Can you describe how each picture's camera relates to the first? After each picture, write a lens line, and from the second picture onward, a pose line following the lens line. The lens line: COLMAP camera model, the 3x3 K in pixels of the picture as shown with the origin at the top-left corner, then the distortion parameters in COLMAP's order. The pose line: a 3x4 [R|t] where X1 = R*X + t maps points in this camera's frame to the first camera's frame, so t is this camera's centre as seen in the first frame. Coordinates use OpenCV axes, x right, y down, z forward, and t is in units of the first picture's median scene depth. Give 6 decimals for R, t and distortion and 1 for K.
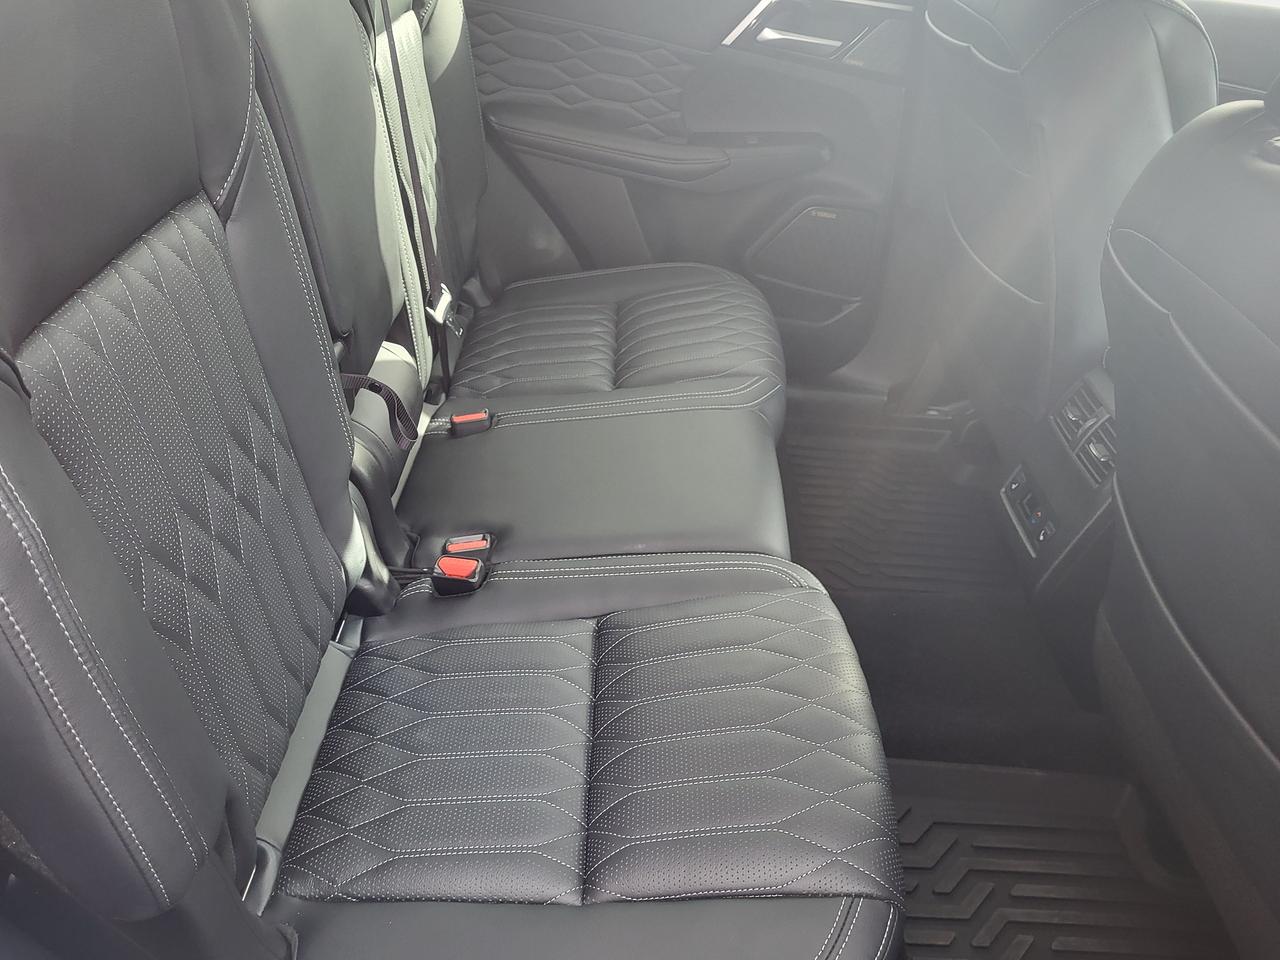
lens RADIAL K [[977.1, 0, 637.1], [0, 977.1, 482.3], [0, 0, 1]] dist [0.031561, -0.031037]
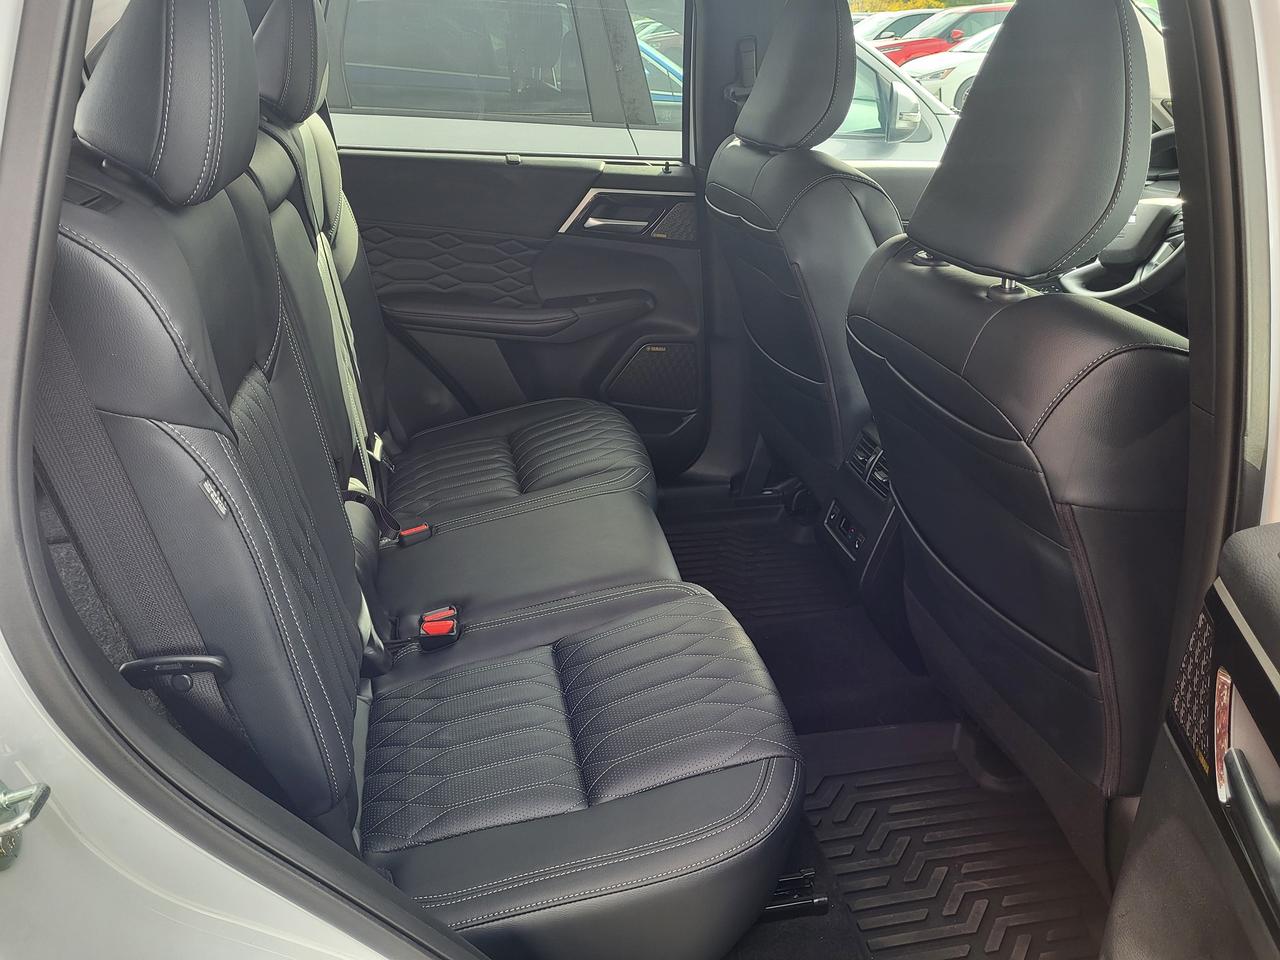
lens RADIAL K [[977.1, 0, 641.1], [0, 977.1, 479.2], [0, 0, 1]] dist [0.031561, -0.031037]
pose [[0.975576, -0.142161, 0.167459, -0.098491], [0.168319, 0.973621, -0.154049, 0.125978], [-0.141142, 0.178473, 0.973769, -0.307694]]
